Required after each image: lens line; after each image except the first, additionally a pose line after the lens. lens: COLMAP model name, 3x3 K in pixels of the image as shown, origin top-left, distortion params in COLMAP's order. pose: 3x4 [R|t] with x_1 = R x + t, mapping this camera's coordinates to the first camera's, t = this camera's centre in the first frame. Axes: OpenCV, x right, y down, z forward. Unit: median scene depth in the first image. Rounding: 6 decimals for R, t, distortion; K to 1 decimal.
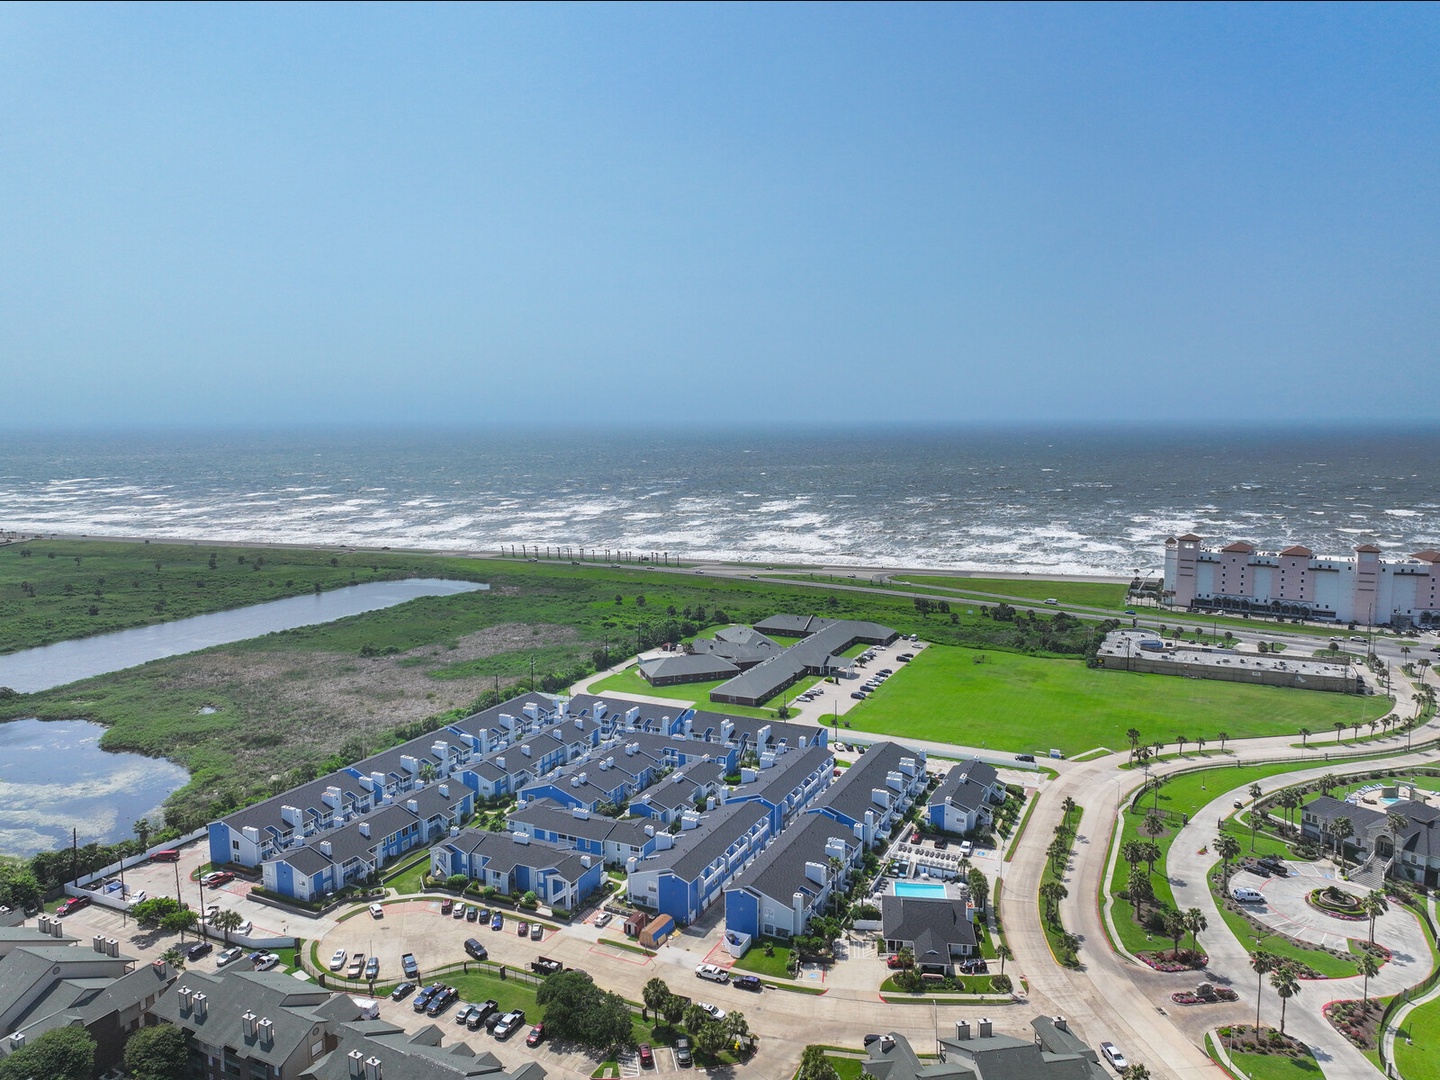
lens RADIAL K [[1003.1, 0, 720.0], [0, 1003.1, 540.0], [0, 0, 1]] dist [0.003319, 0.000907]
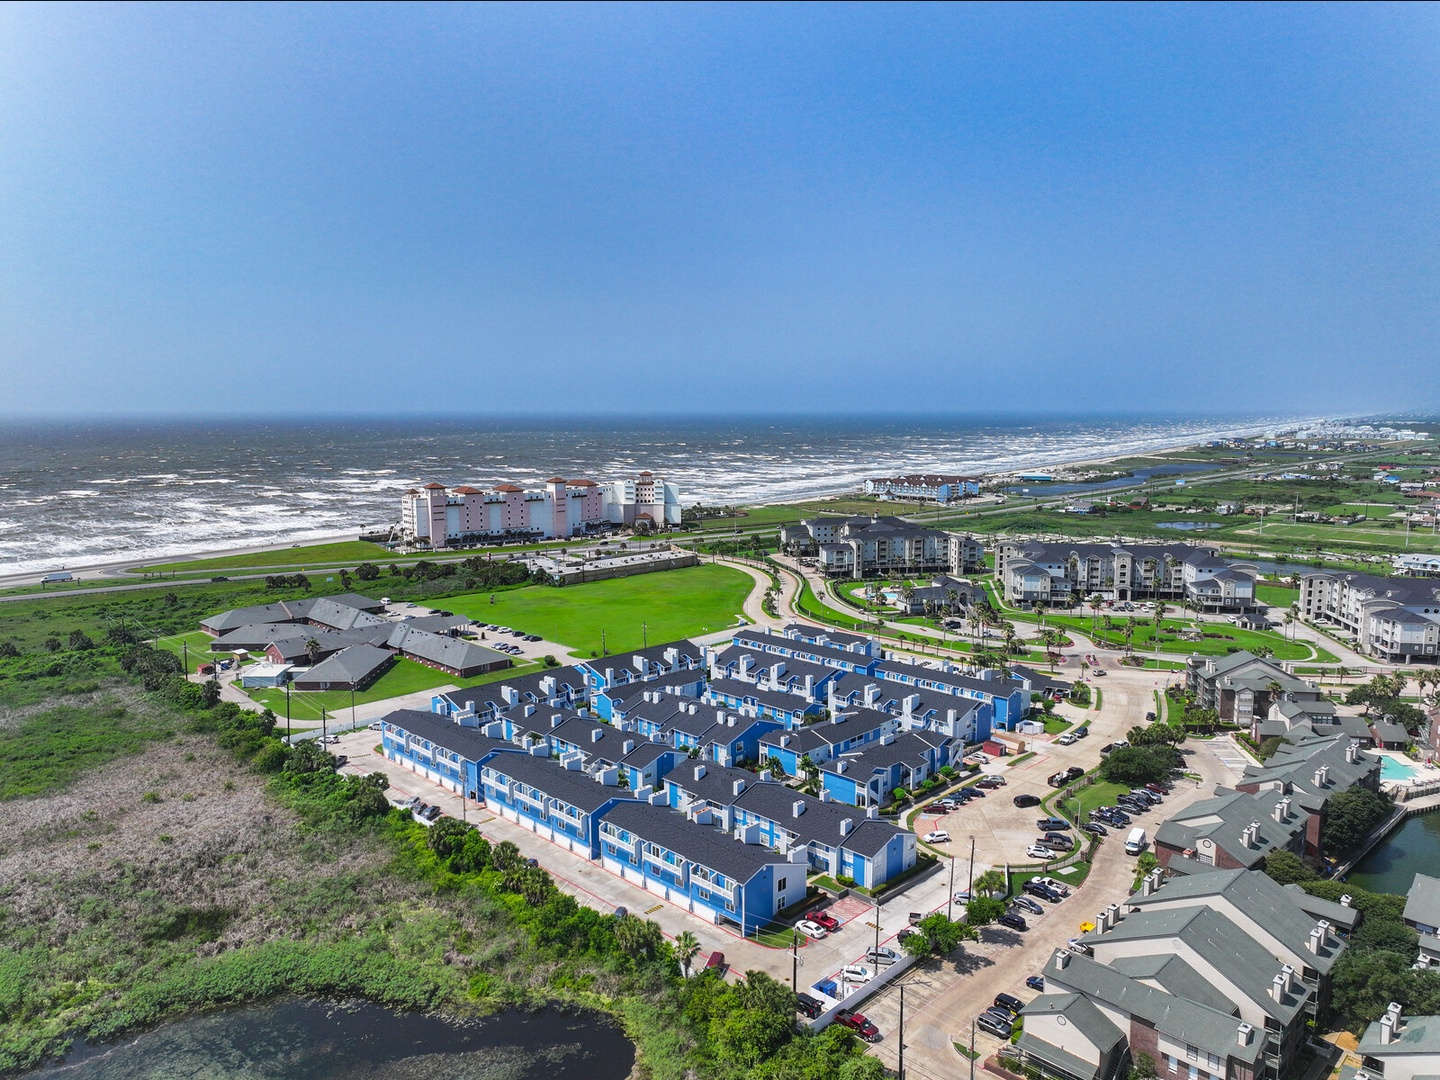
lens RADIAL K [[1003.1, 0, 720.0], [0, 1003.1, 540.0], [0, 0, 1]] dist [0.003319, 0.000907]
pose [[0.329145, -0.121629, 0.936413, -0.828197], [0.117998, 0.989195, 0.087008, -0.004542], [-0.936878, 0.081857, 0.339941, 0.567737]]
